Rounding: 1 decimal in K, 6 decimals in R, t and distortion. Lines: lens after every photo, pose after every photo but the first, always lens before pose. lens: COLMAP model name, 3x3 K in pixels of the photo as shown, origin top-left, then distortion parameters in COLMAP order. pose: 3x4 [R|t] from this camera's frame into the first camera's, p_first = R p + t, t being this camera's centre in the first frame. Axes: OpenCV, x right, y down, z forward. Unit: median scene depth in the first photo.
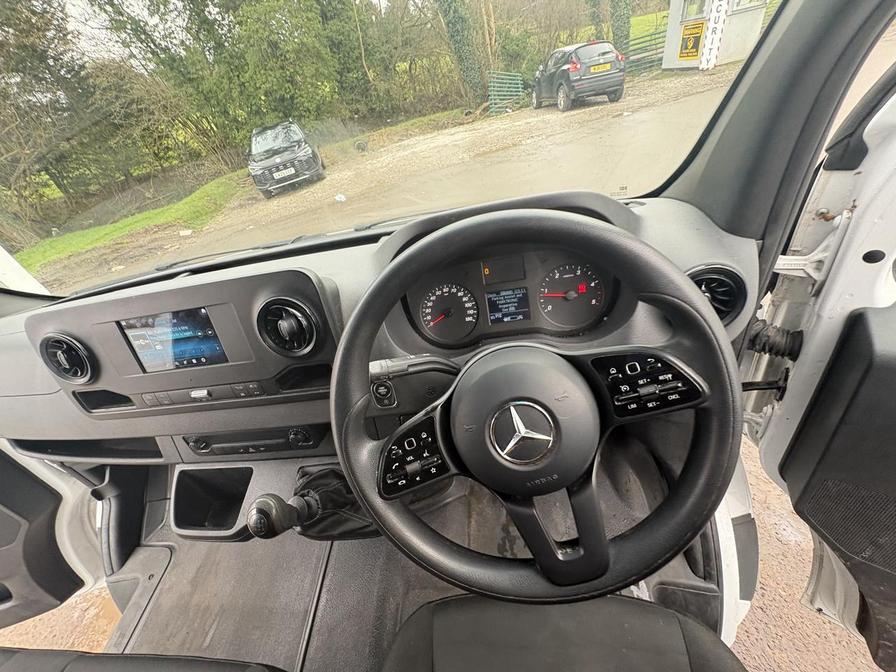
lens RADIAL K [[354.7, 0, 450.5], [0, 354.7, 334.2], [0, 0, 1]] dist [0.002081, -0.000482]
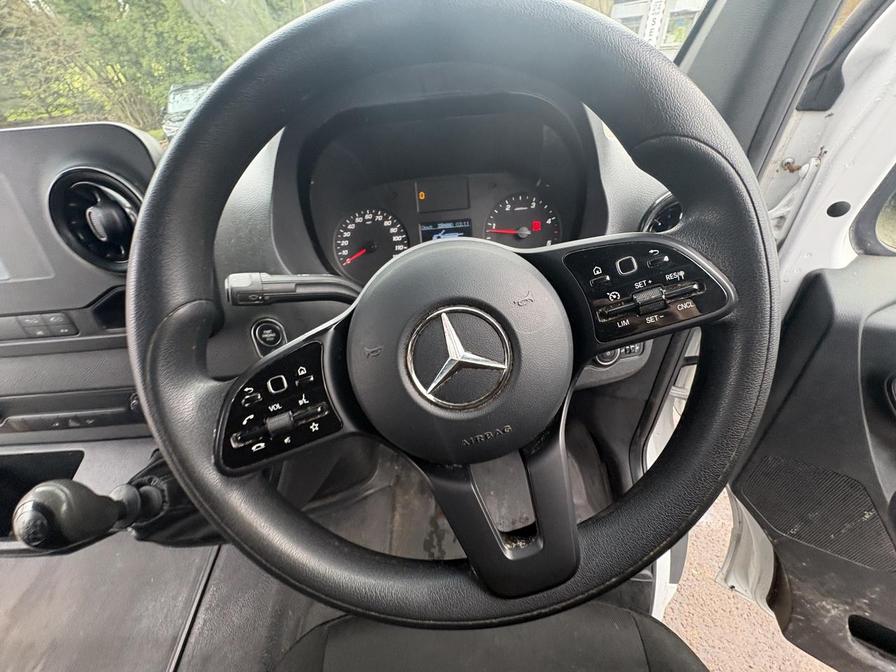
lens RADIAL K [[353.5, 0, 448.0], [0, 353.5, 336.0], [0, 0, 1]] dist [0.001819, 0.000114]
pose [[0.985473, 0.041910, 0.164577, 0.042454], [-0.043591, 0.999028, 0.006615, 0.124072], [-0.164140, -0.013693, 0.986342, 0.209696]]
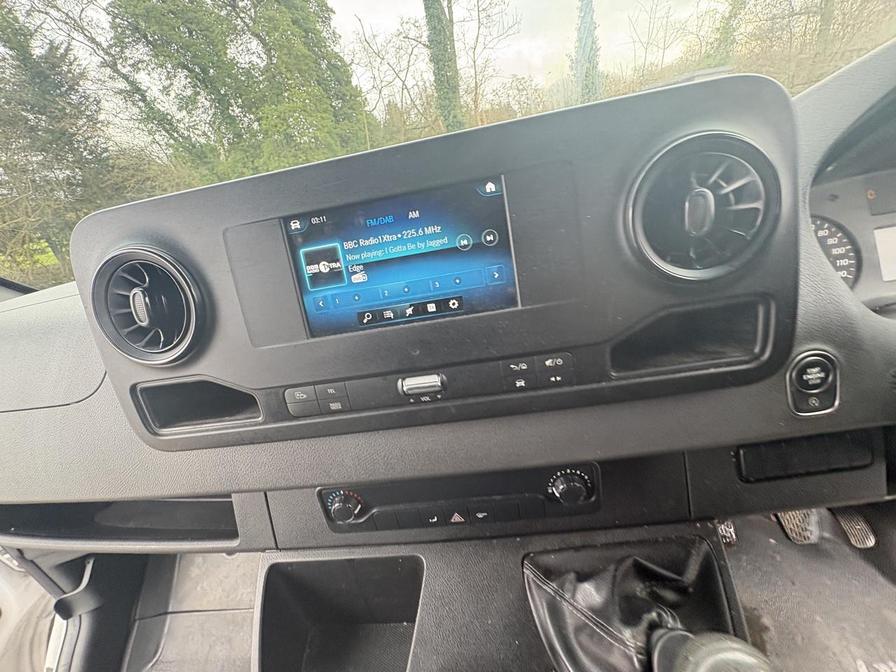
lens RADIAL K [[354.7, 0, 450.5], [0, 354.7, 334.2], [0, 0, 1]] dist [0.002081, -0.000482]
pose [[0.999152, 0.015107, 0.038315, -0.627191], [-0.007013, 0.979120, -0.203162, 0.181986], [-0.040584, 0.202721, 0.978395, 0.475850]]
